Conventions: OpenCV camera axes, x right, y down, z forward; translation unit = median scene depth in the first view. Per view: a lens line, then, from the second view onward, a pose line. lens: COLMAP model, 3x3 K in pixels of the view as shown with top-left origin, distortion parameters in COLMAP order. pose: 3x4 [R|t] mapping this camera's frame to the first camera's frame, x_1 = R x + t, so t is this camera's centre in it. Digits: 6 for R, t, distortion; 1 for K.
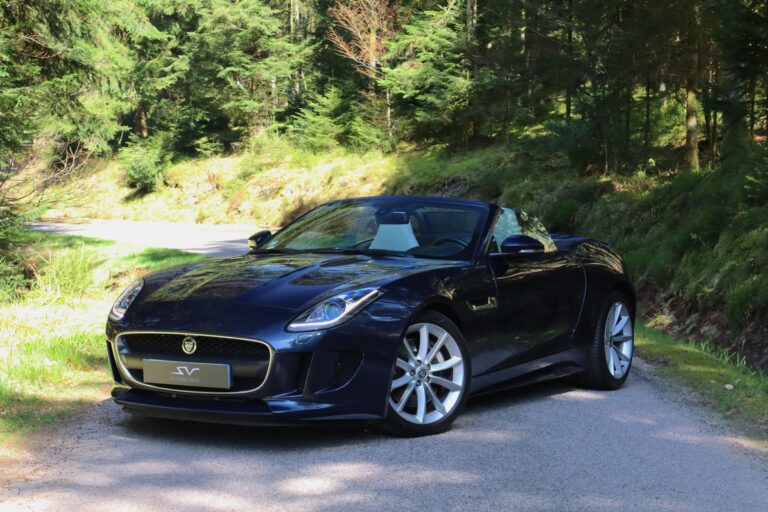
lens RADIAL K [[1525.3, 0, 384.0], [0, 1525.3, 256.0], [0, 0, 1]] dist [0.028043, -0.015514]
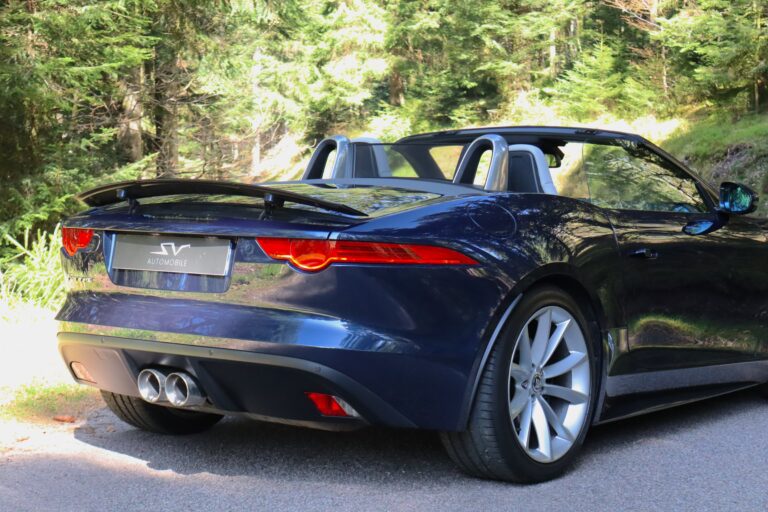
lens RADIAL K [[1497.3, 0, 384.0], [0, 1497.3, 256.0], [0, 0, 1]] dist [0.008525, 0.019022]
pose [[0.980154, 0.013635, -0.197770, 0.017880], [-0.010872, 0.999828, 0.015052, -0.001257], [0.197942, -0.012603, 0.980133, 0.153937]]
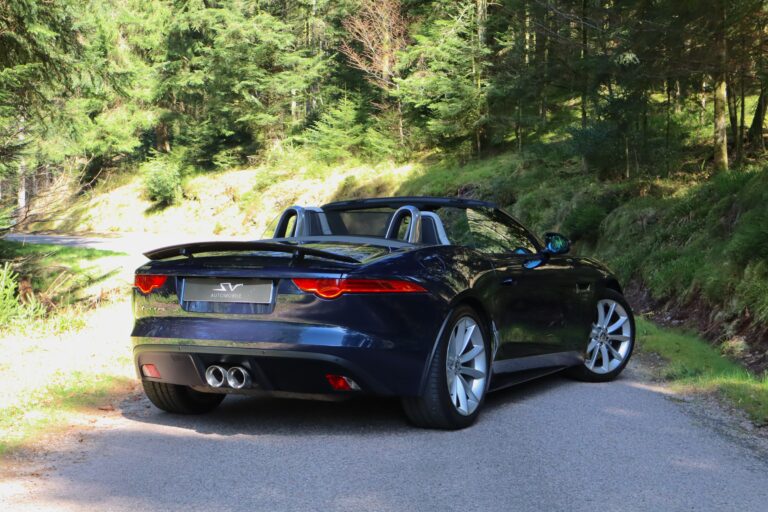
lens RADIAL K [[1355.8, 0, 384.0], [0, 1355.8, 256.0], [0, 0, 1]] dist [0.016573, 0.168093]
pose [[0.999852, -0.011387, -0.012894, 0.002745], [0.011333, 0.999926, -0.004320, -0.002411], [0.012943, 0.004173, 0.999908, 0.111471]]
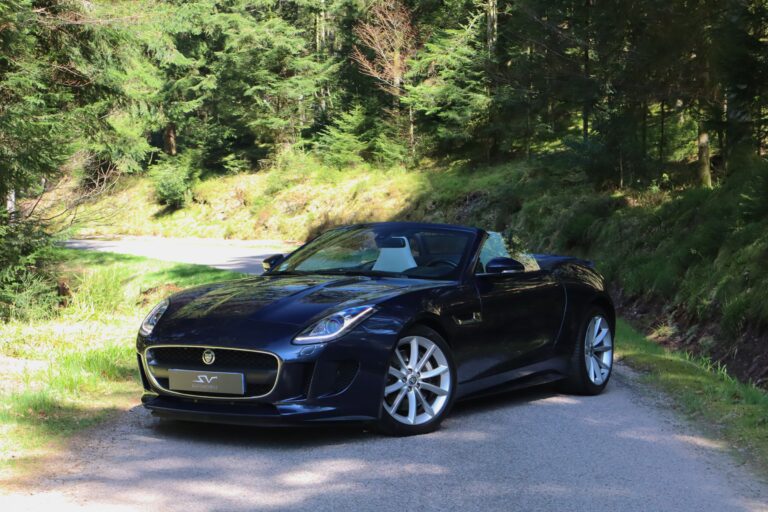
lens RADIAL K [[1525.3, 0, 384.0], [0, 1525.3, 256.0], [0, 0, 1]] dist [0.028043, -0.015514]
pose [[0.999781, -0.007612, -0.019510, 0.004087], [0.007456, 0.999939, -0.008099, -0.001069], [0.019570, 0.007951, 0.999777, -0.021903]]
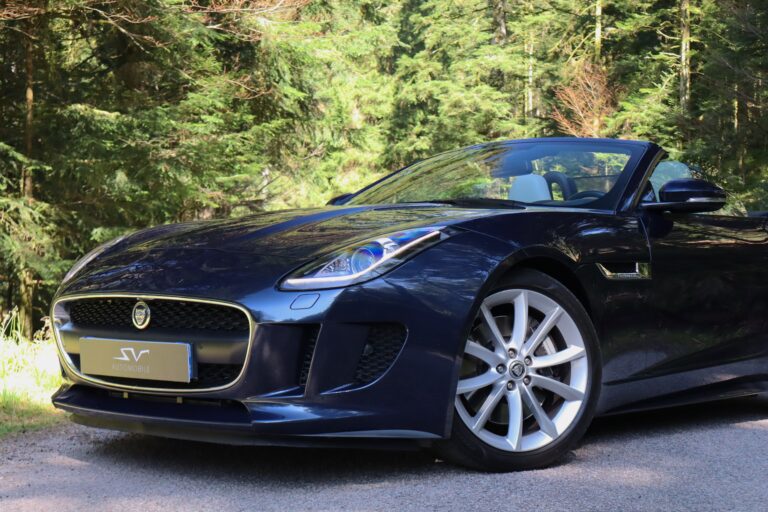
lens RADIAL K [[1286.9, 0, 384.0], [0, 1286.9, 256.0], [0, 0, 1]] dist [0.018833, -0.068039]
pose [[0.984158, 0.001471, -0.177290, 0.009999], [-0.010975, 0.998553, -0.052643, 0.009093], [0.176956, 0.053755, 0.982750, 0.072828]]
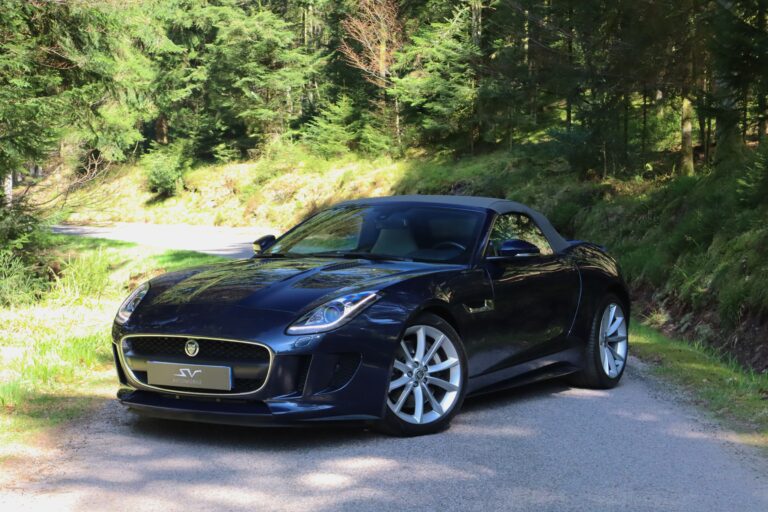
lens RADIAL K [[1450.0, 0, 384.0], [0, 1450.0, 256.0], [0, 0, 1]] dist [0.037961, -0.067593]
pose [[0.999969, -0.002006, -0.007606, 0.001336], [0.002003, 0.999998, -0.000383, -0.000372], [0.007607, 0.000368, 0.999971, 0.003939]]
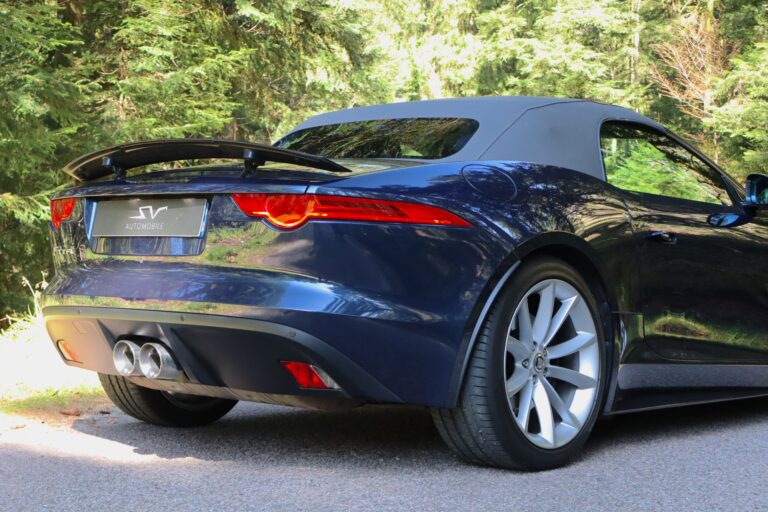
lens RADIAL K [[1339.6, 0, 384.0], [0, 1339.6, 256.0], [0, 0, 1]] dist [0.006679, -0.091552]
pose [[0.966188, 0.011281, -0.257593, 0.020179], [-0.022301, 0.998955, -0.039899, 0.005418], [0.256874, 0.044295, 0.965429, 0.170732]]
